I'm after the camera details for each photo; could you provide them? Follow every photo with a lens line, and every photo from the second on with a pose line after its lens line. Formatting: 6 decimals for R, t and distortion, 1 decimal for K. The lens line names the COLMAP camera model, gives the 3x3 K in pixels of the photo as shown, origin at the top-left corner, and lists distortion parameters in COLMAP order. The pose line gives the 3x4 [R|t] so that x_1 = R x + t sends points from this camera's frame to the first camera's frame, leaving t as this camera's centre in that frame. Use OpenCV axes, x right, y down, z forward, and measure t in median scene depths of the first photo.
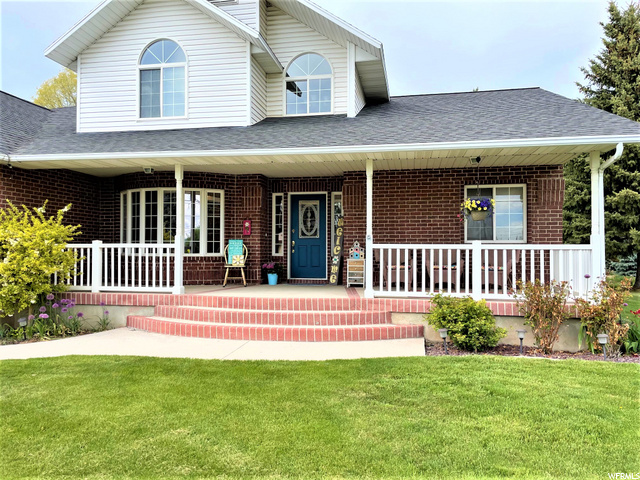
lens RADIAL K [[484.9, 0, 329.2], [0, 484.9, 244.1], [0, 0, 1]] dist [0.100649, -0.142480]
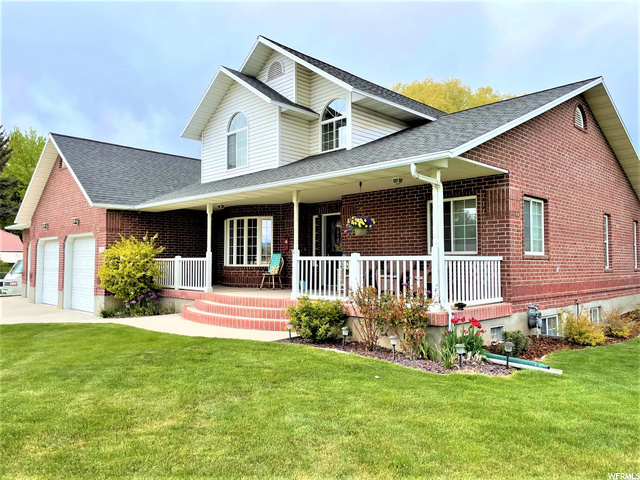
lens RADIAL K [[484.9, 0, 329.2], [0, 484.9, 244.1], [0, 0, 1]] dist [0.100649, -0.142480]
pose [[0.825304, -0.023361, -0.564206, 0.675349], [0.010179, 0.999597, -0.026500, 0.000837], [0.564598, 0.016127, 0.825209, 0.000874]]
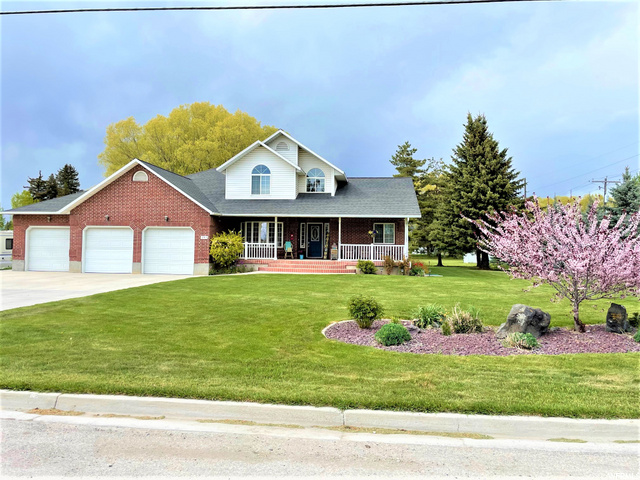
lens RADIAL K [[484.9, 0, 329.2], [0, 484.9, 244.1], [0, 0, 1]] dist [0.100649, -0.142480]
pose [[0.997364, 0.010329, 0.071824, -0.162359], [-0.011007, 0.999899, 0.009044, -0.022081], [-0.071724, -0.009811, 0.997376, -1.642179]]
